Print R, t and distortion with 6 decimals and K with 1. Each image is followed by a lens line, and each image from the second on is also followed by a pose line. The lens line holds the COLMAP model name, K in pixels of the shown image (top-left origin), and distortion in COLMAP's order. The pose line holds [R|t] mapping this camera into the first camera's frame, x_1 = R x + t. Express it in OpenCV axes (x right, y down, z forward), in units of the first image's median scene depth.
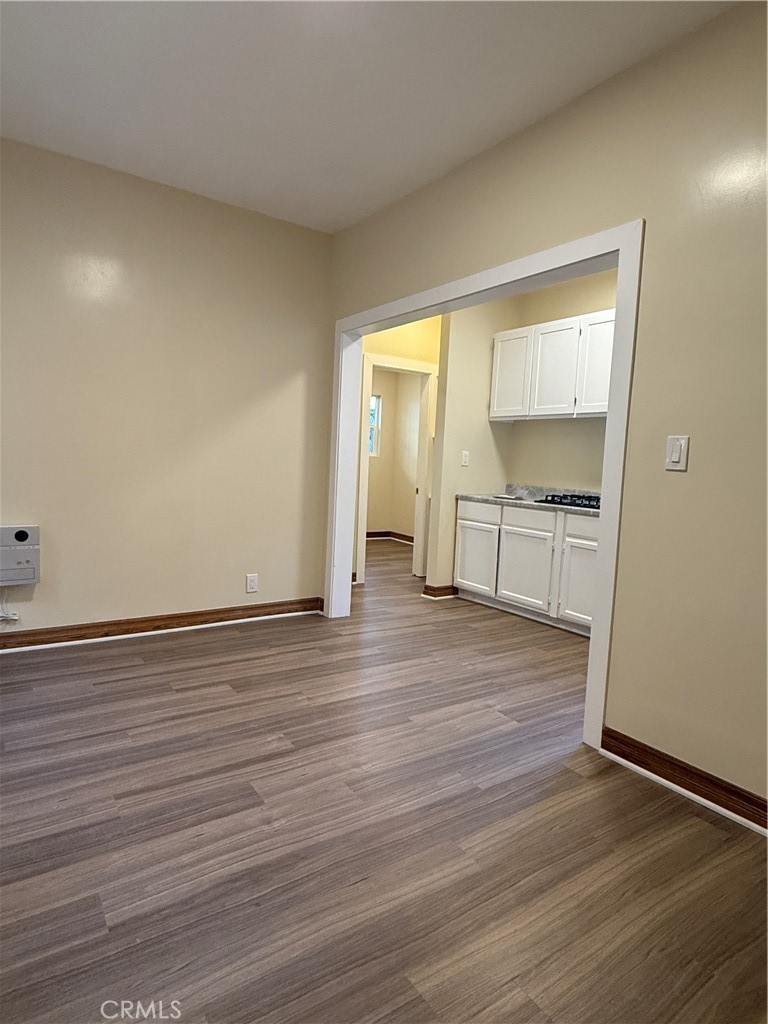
lens RADIAL K [[581.0, 0, 380.1], [0, 581.0, 503.7], [0, 0, 1]] dist [0.002779, -0.000456]
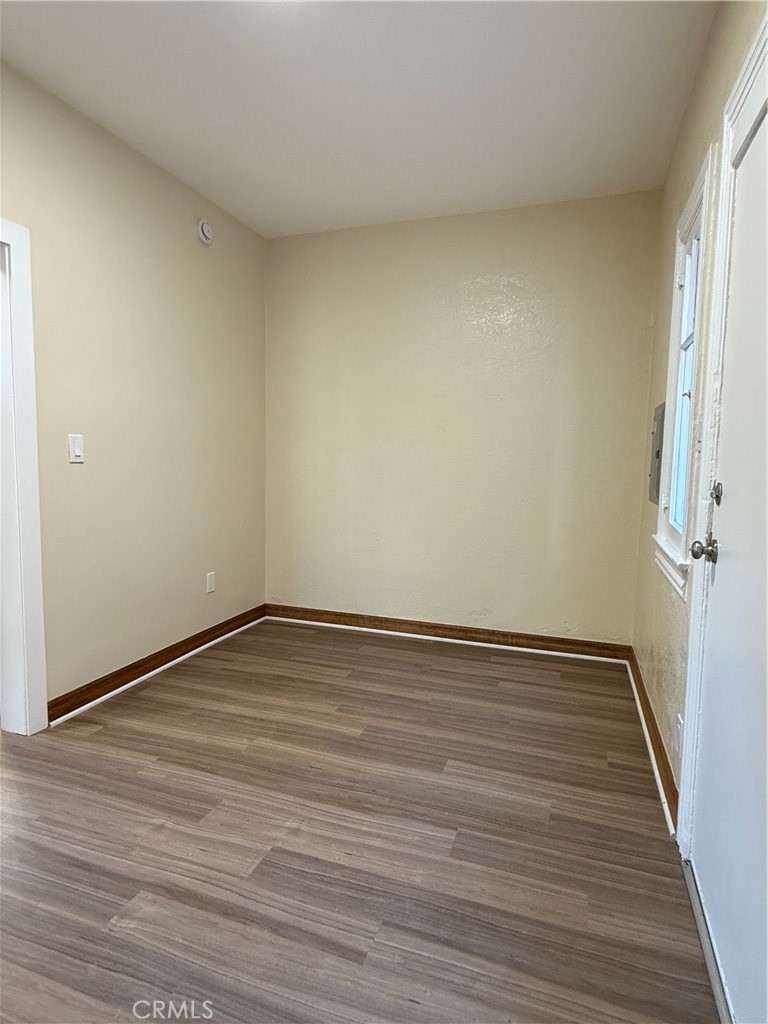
lens RADIAL K [[581.0, 0, 378.6], [0, 581.0, 510.3], [0, 0, 1]] dist [0.002779, -0.000456]
pose [[-0.587854, -0.134227, 0.797753, -0.961868], [0.017877, 0.983742, 0.178694, -0.183736], [-0.808769, 0.119307, -0.575898, 1.317924]]
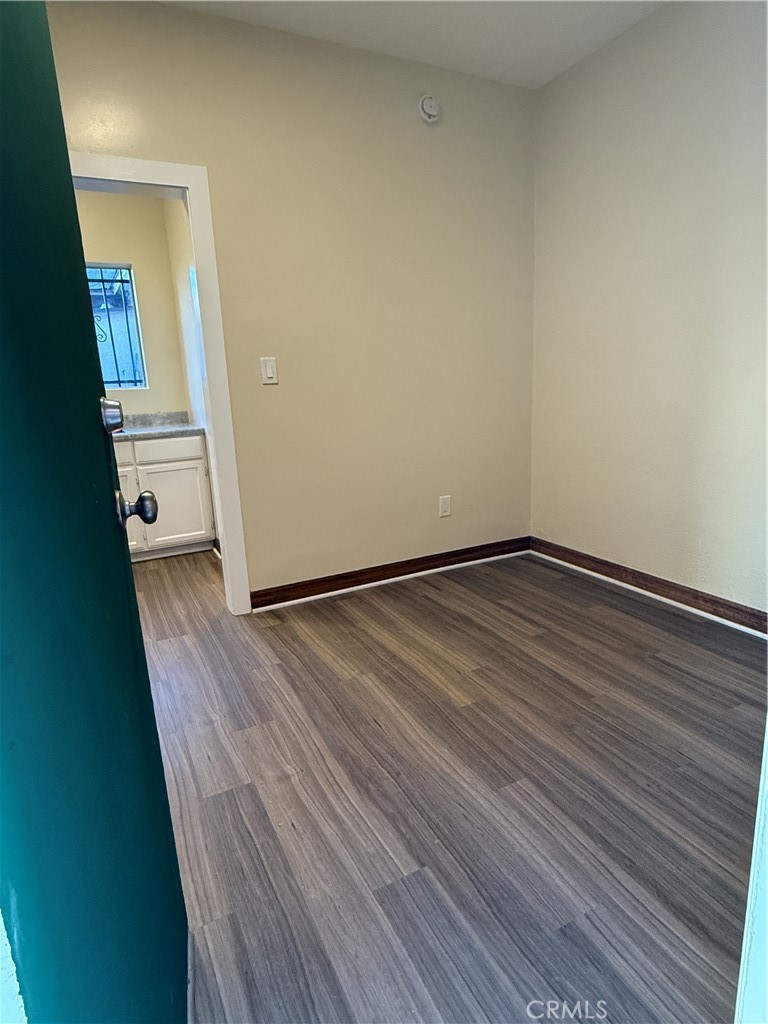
lens RADIAL K [[581.0, 0, 385.8], [0, 581.0, 509.4], [0, 0, 1]] dist [0.002779, -0.000456]
pose [[0.119997, -0.269378, 0.955529, -0.910378], [0.124181, 0.958997, 0.254761, -0.096951], [-0.984977, 0.088088, 0.148528, 0.611526]]
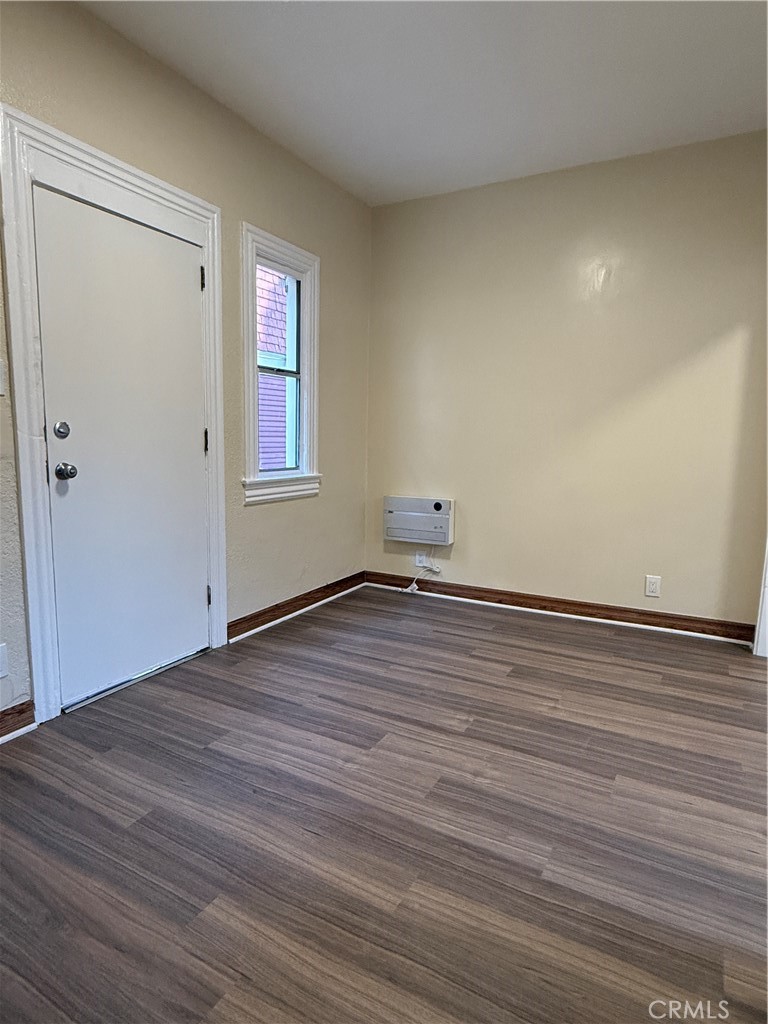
lens RADIAL K [[581.0, 0, 383.0], [0, 581.0, 507.4], [0, 0, 1]] dist [0.002779, -0.000456]
pose [[0.451940, 0.069575, -0.889331, 0.742072], [-0.060974, 0.997031, 0.047015, 0.007037], [0.889962, 0.032978, 0.454841, 0.502017]]
